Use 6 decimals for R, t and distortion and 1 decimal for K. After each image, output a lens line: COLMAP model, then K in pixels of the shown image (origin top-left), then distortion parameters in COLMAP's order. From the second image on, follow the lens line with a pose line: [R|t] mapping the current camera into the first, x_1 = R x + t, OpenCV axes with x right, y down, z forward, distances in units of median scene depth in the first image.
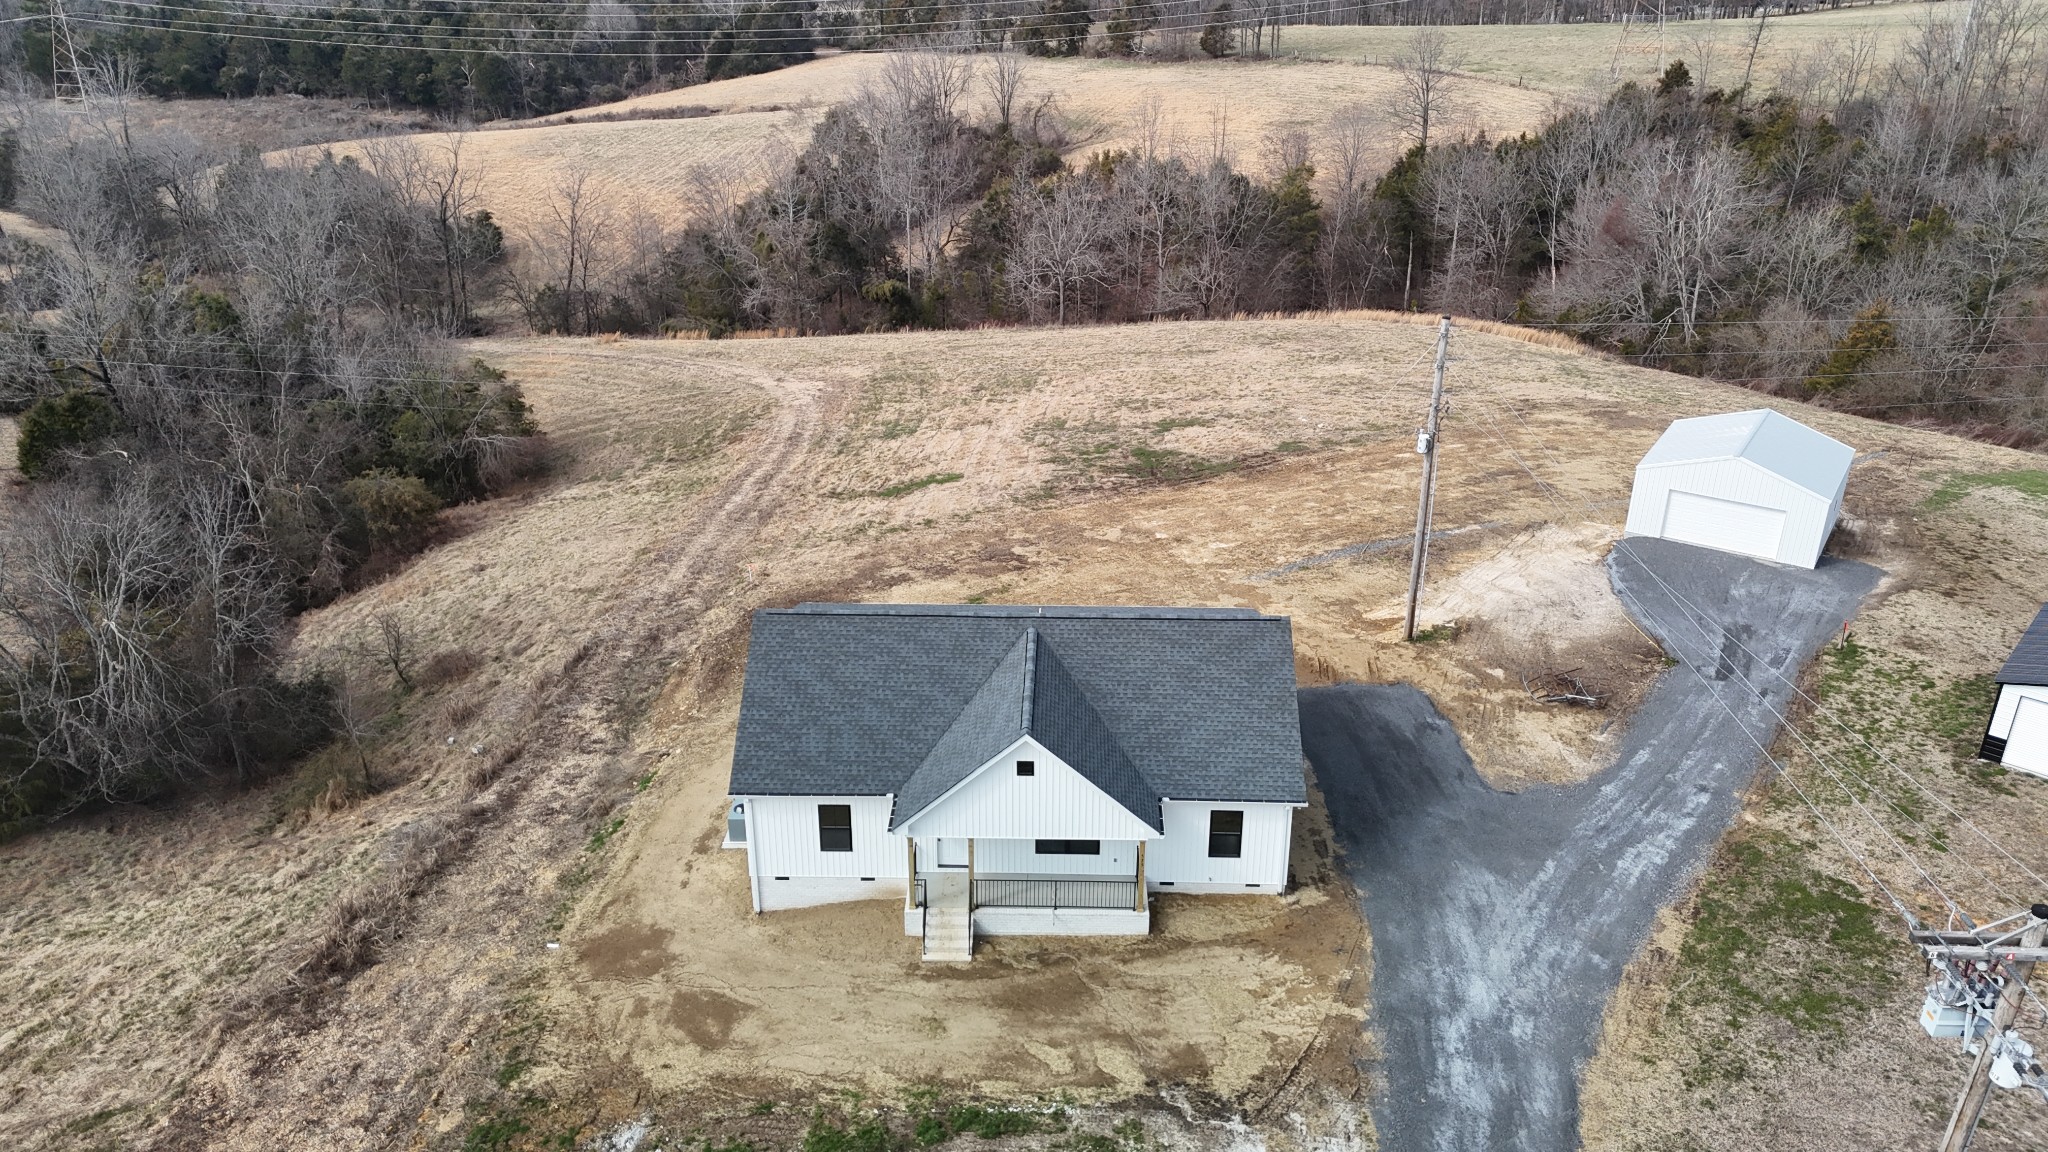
lens RADIAL K [[1496.1, 0, 1027.3], [0, 1496.1, 569.5], [0, 0, 1]] dist [0.082622, -0.086724]
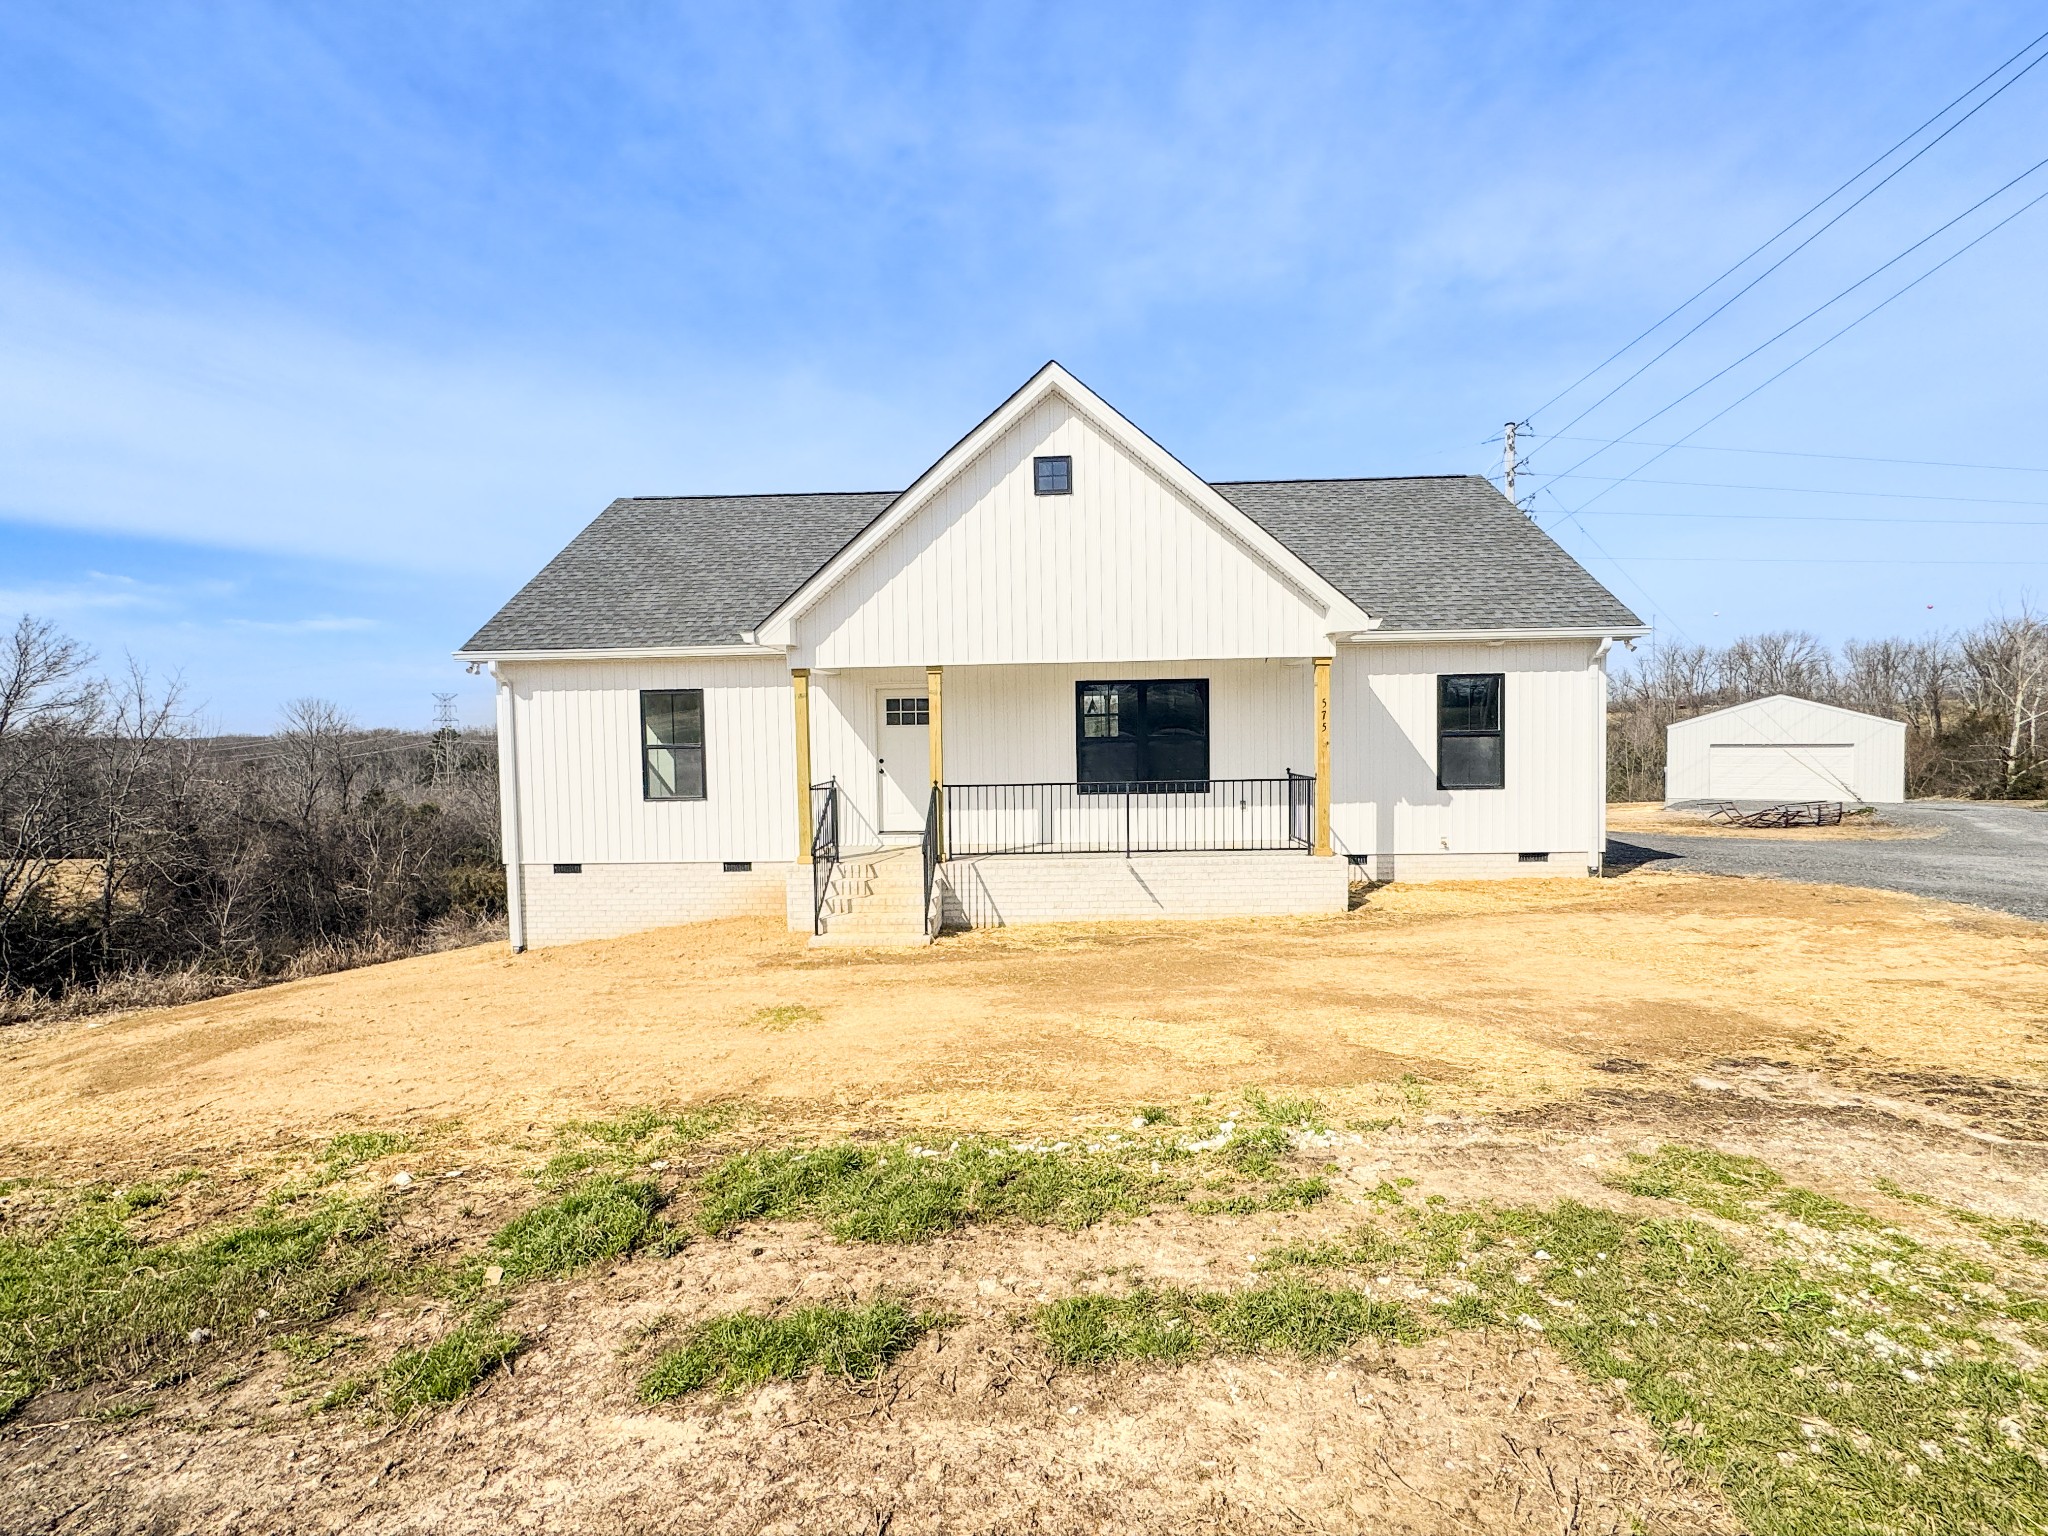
lens RADIAL K [[942.8, 0, 1024.7], [0, 942.8, 771.7], [0, 0, 1]] dist [-0.005632, 0.001842]
pose [[0.999652, -0.018187, -0.019087, -0.005105], [0.009827, 0.928834, -0.370366, 0.267727], [0.024465, 0.370049, 0.928690, 0.643965]]
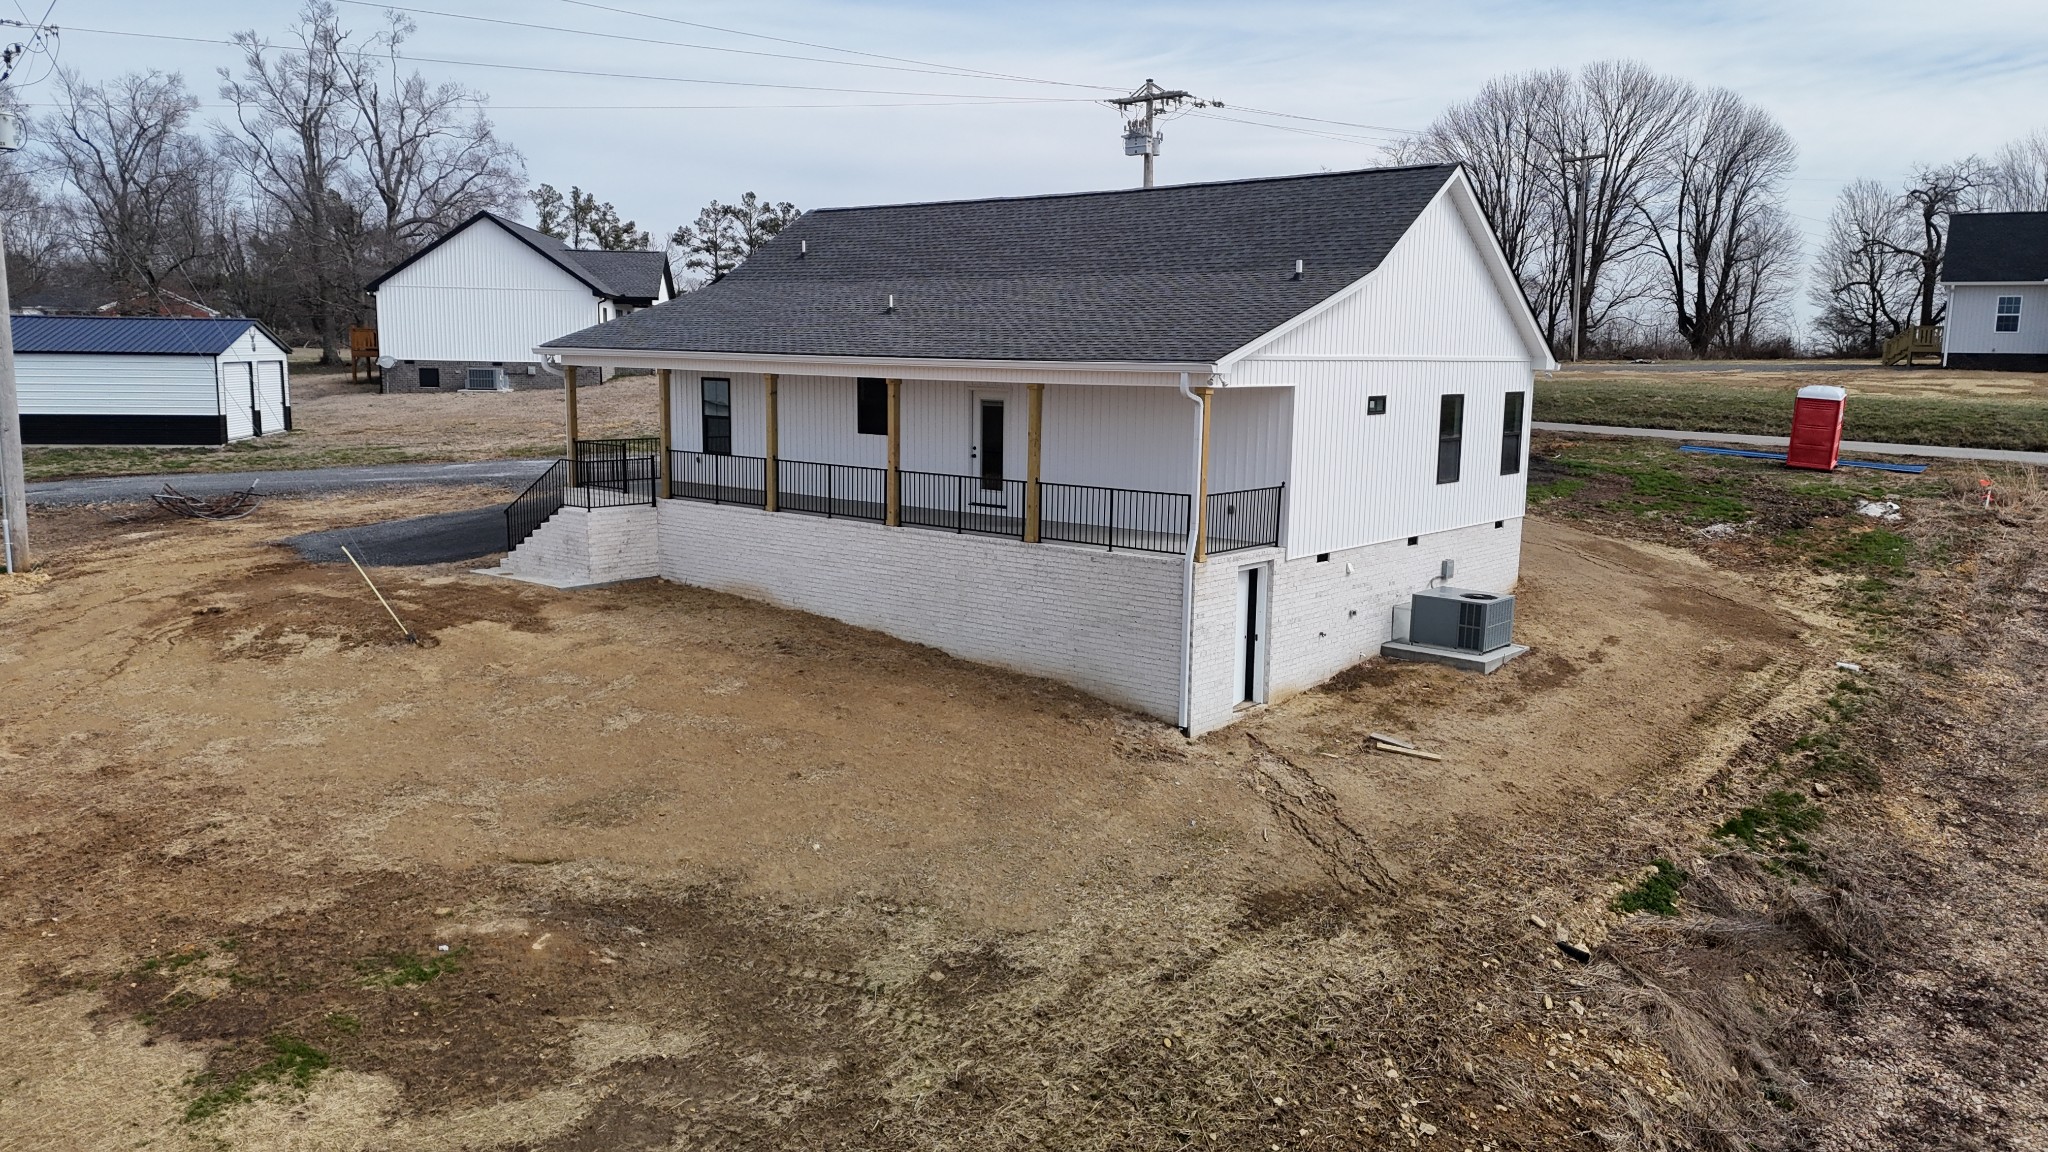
lens RADIAL K [[1496.1, 0, 1020.7], [0, 1496.1, 569.6], [0, 0, 1]] dist [0.082622, -0.086724]
pose [[-0.780831, -0.105198, 0.615821, -0.395729], [0.237791, 0.861482, 0.448670, -0.127896], [-0.577718, 0.496772, -0.647657, 1.455639]]
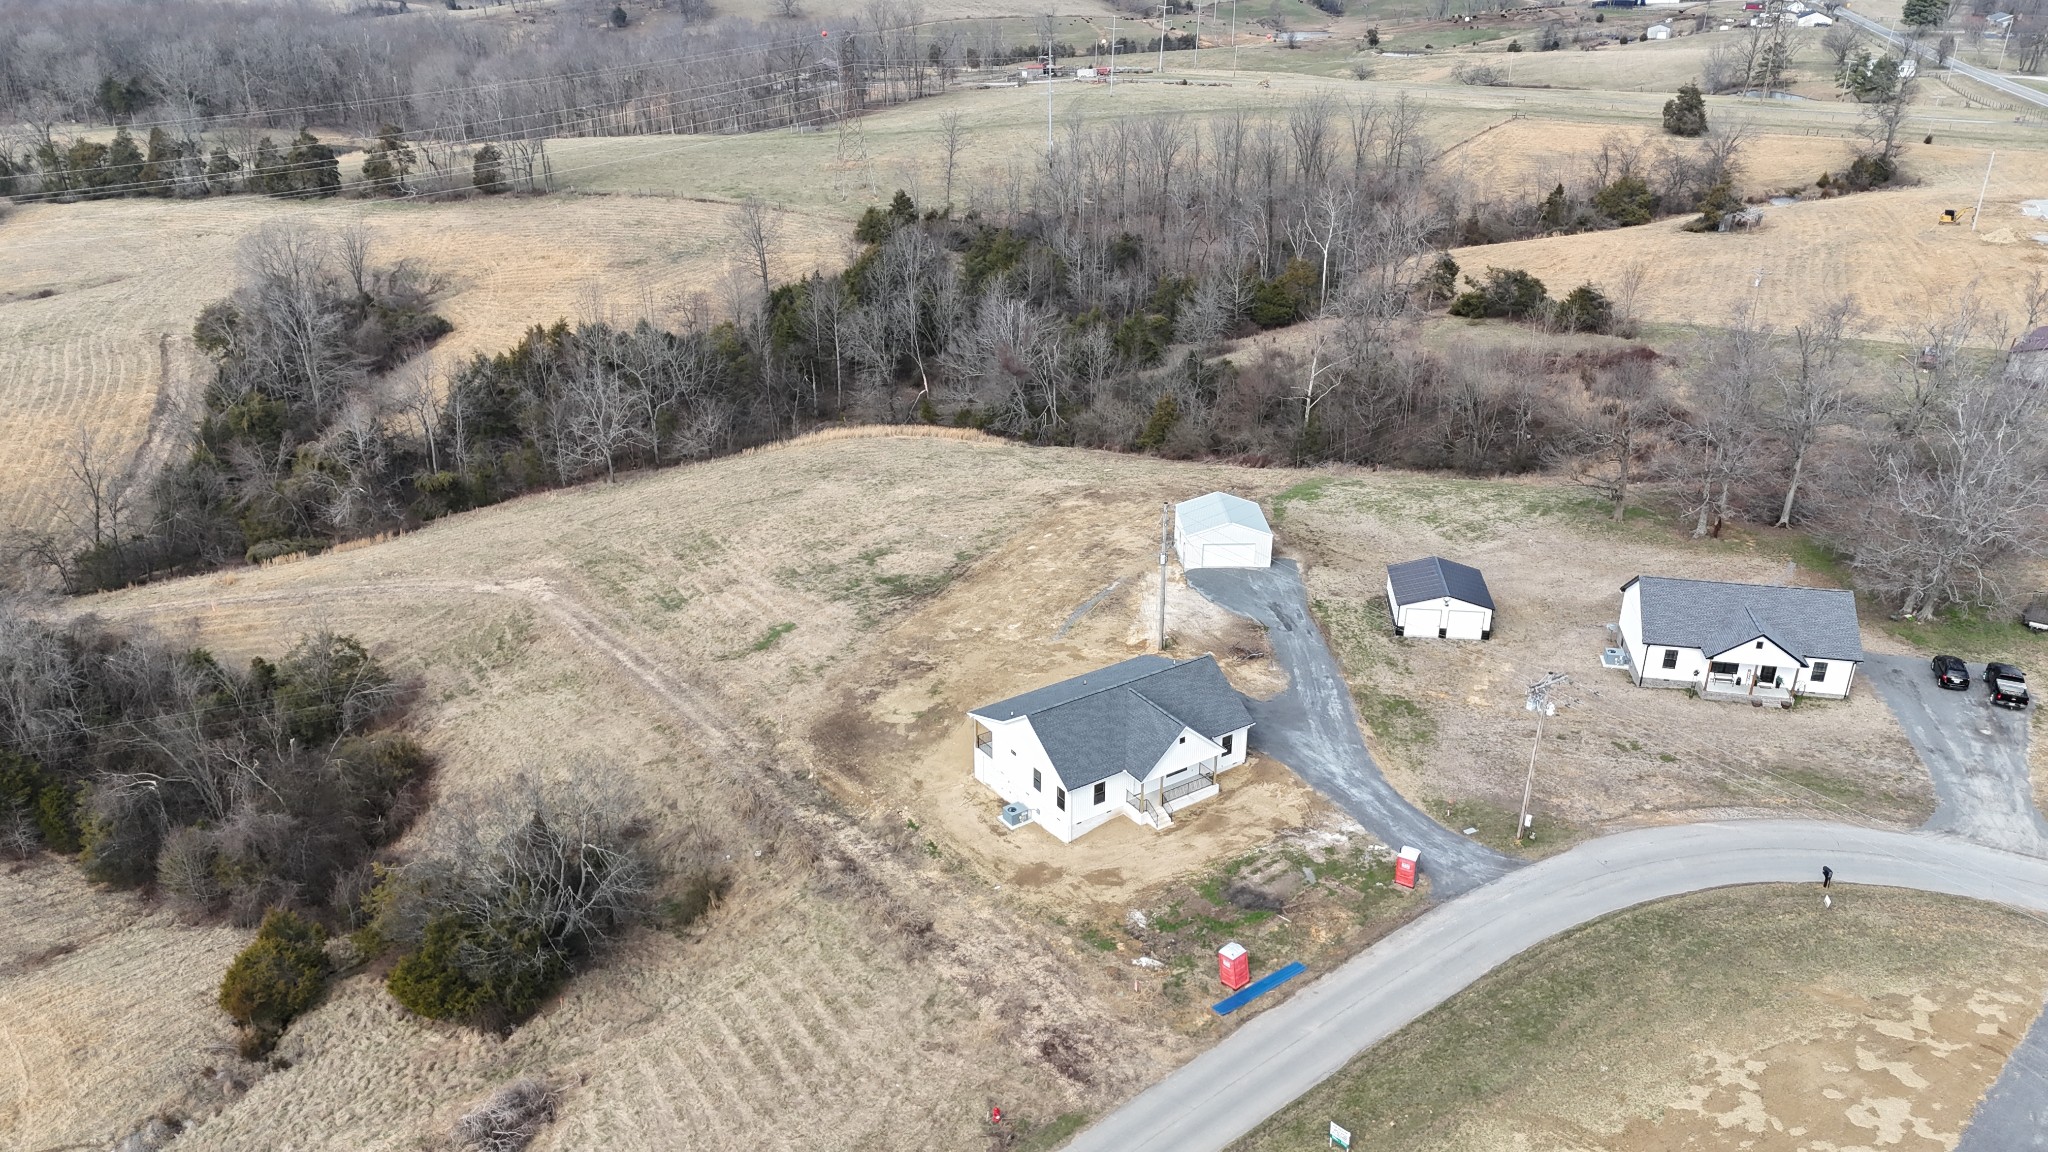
lens RADIAL K [[1496.1, 0, 1018.7], [0, 1496.1, 555.7], [0, 0, 1]] dist [0.082622, -0.086724]
pose [[0.820275, -0.231619, 0.522973, -1.226489], [0.235809, 0.969963, 0.059724, -0.318820], [-0.521097, 0.074331, 0.850254, -0.847159]]
